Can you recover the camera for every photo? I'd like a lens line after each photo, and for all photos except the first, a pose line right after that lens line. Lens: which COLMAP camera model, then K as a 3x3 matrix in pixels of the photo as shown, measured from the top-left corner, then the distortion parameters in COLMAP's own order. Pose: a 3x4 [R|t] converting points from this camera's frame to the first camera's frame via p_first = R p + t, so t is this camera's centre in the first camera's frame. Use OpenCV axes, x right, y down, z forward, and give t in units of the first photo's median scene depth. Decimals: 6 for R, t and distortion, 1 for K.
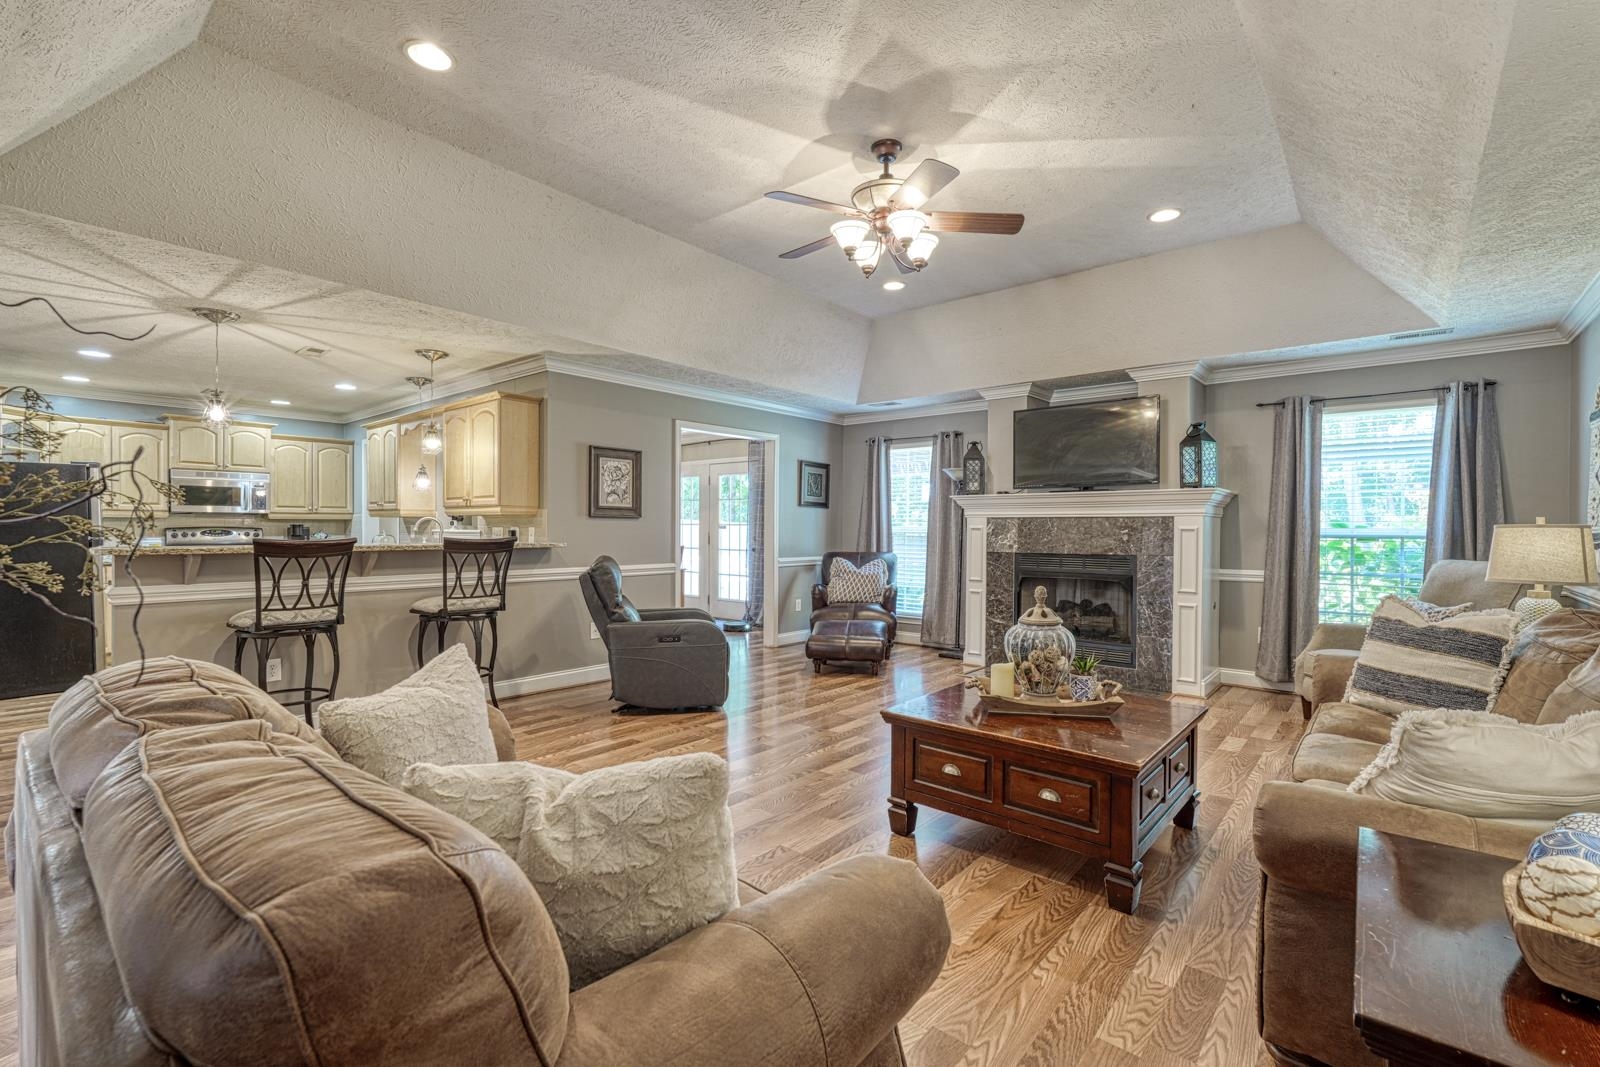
lens RADIAL K [[701.9, 0, 801.5], [0, 701.9, 529.5], [0, 0, 1]] dist [0.002971, 0.000253]
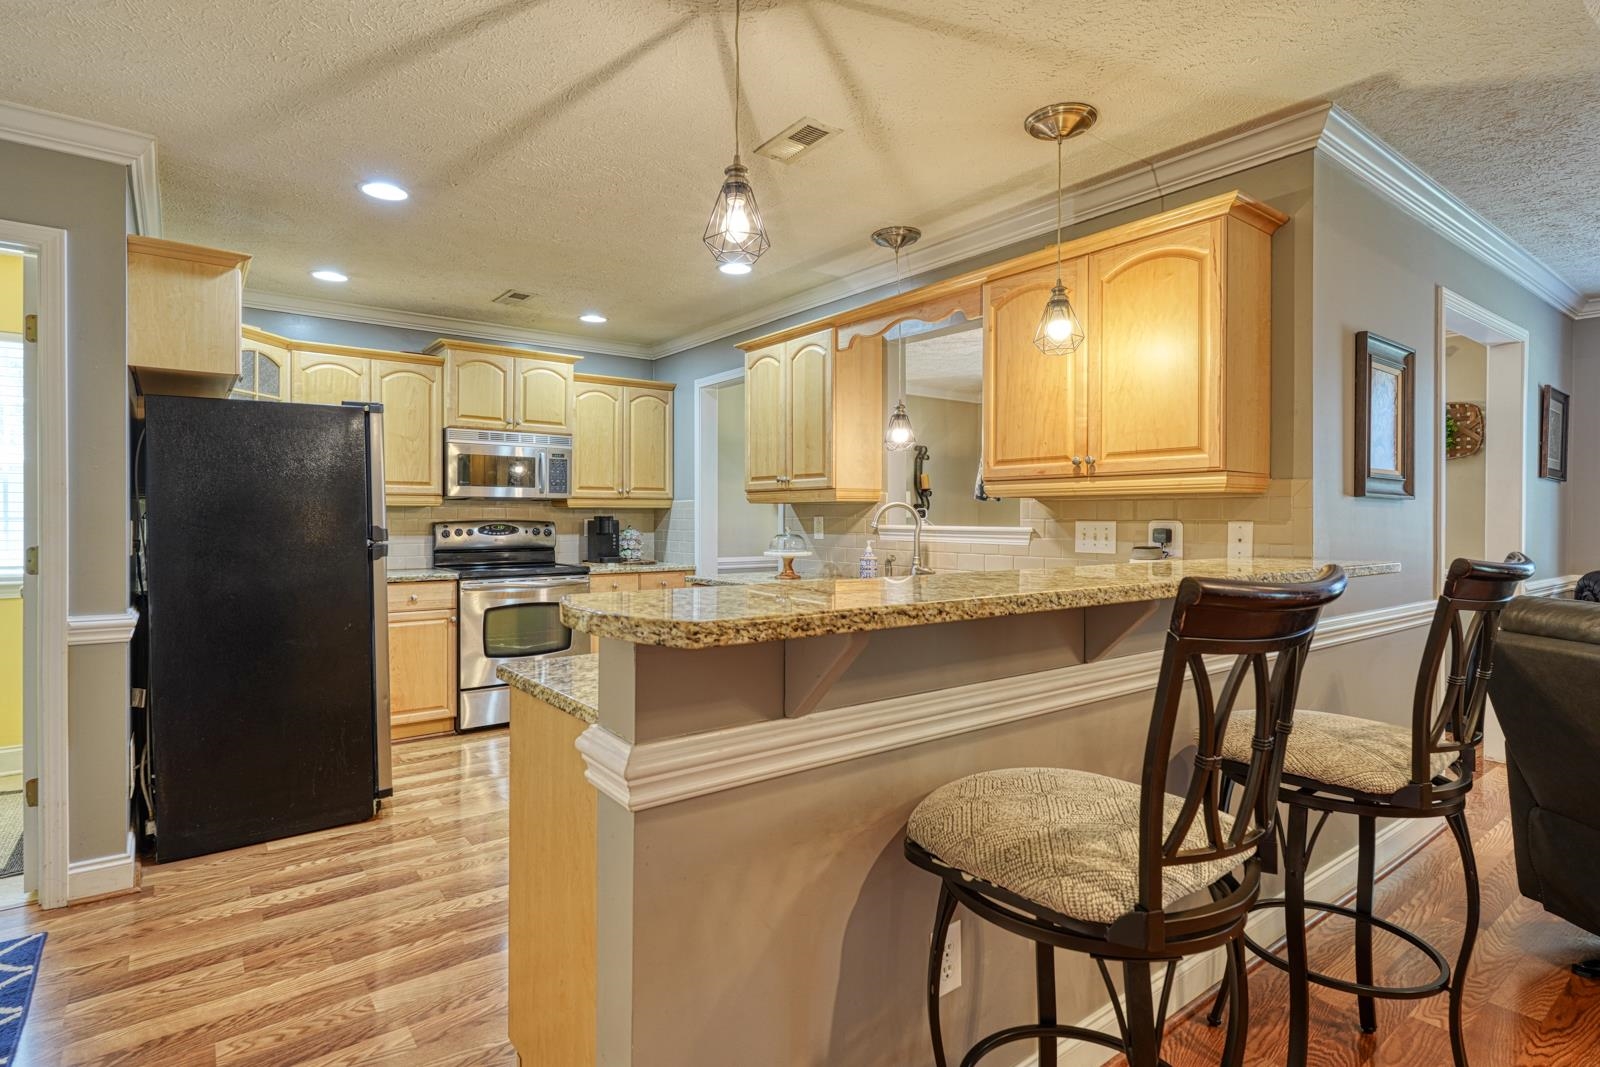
lens RADIAL K [[816.3, 0, 797.0], [0, 816.3, 518.9], [0, 0, 1]] dist [0.004252, 0.001760]
pose [[0.976723, -0.000851, -0.214505, -0.481271], [0.000544, 0.999999, -0.001490, -0.004382], [0.214506, 0.001338, 0.976722, 0.394831]]
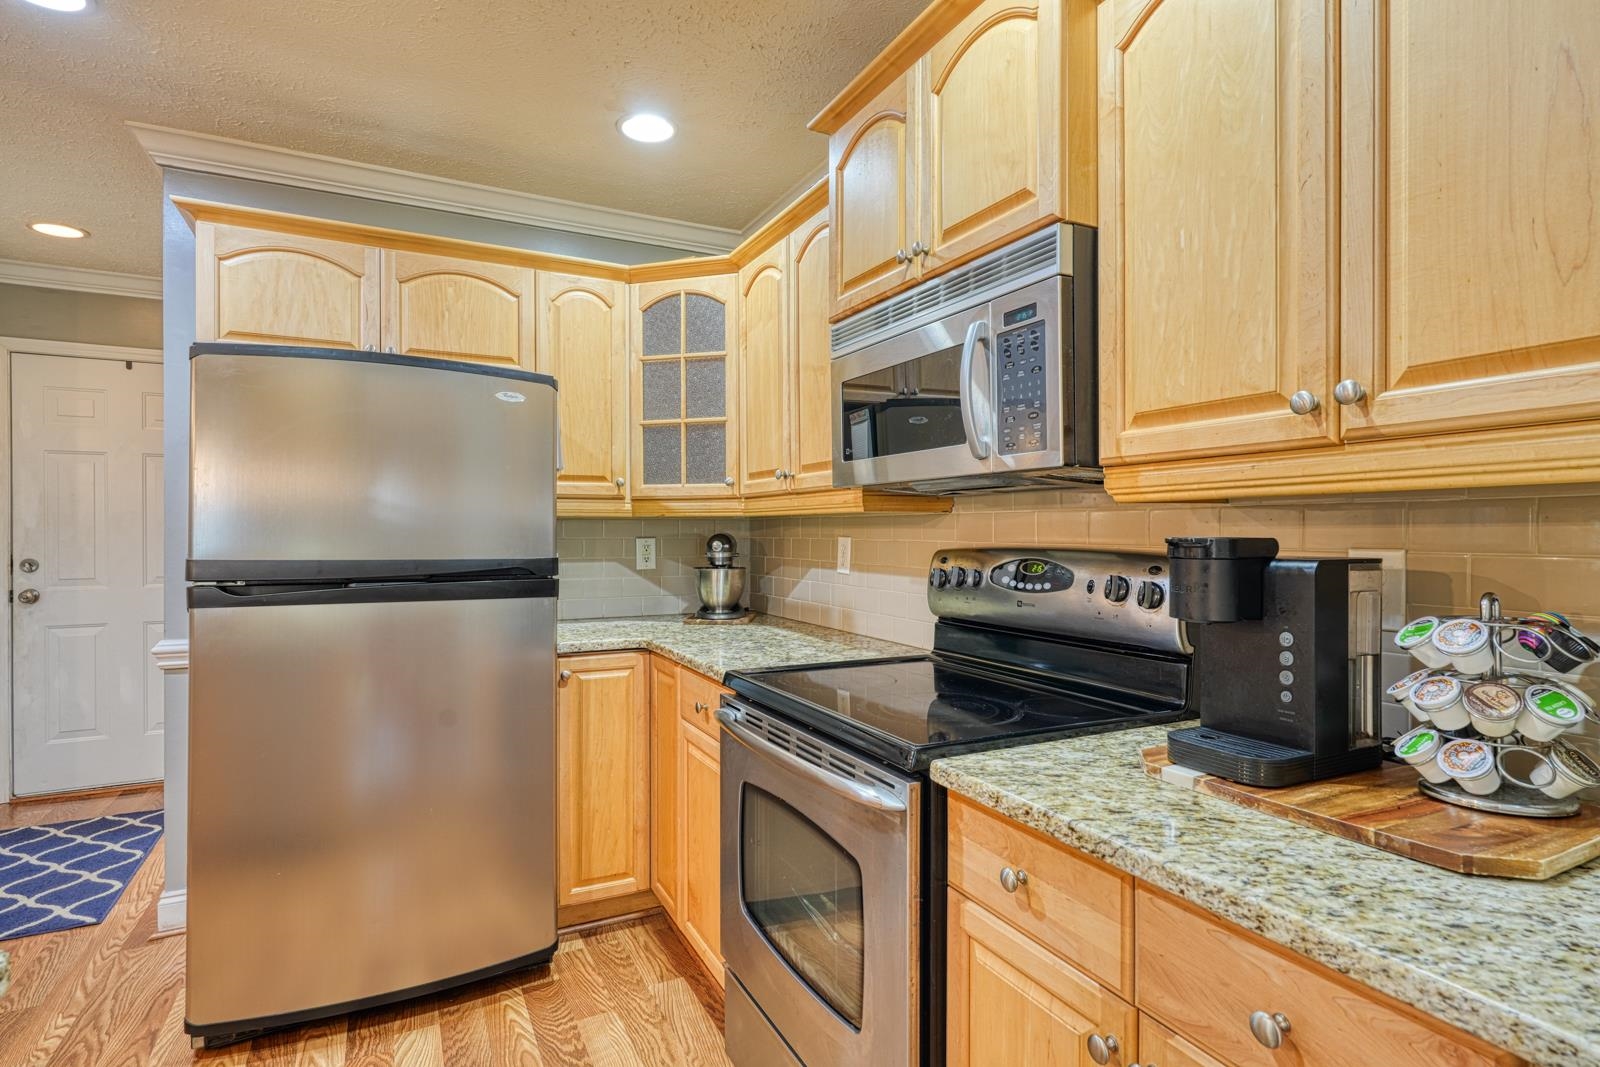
lens RADIAL K [[804.5, 0, 800.0], [0, 804.5, 533.5], [0, 0, 1]] dist [0.004231, -0.000030]
pose [[-0.381658, 0.001289, -0.924303, -0.673777], [-0.001847, 0.999996, 0.002158, -0.009983], [0.924302, 0.002531, -0.381654, 1.211970]]
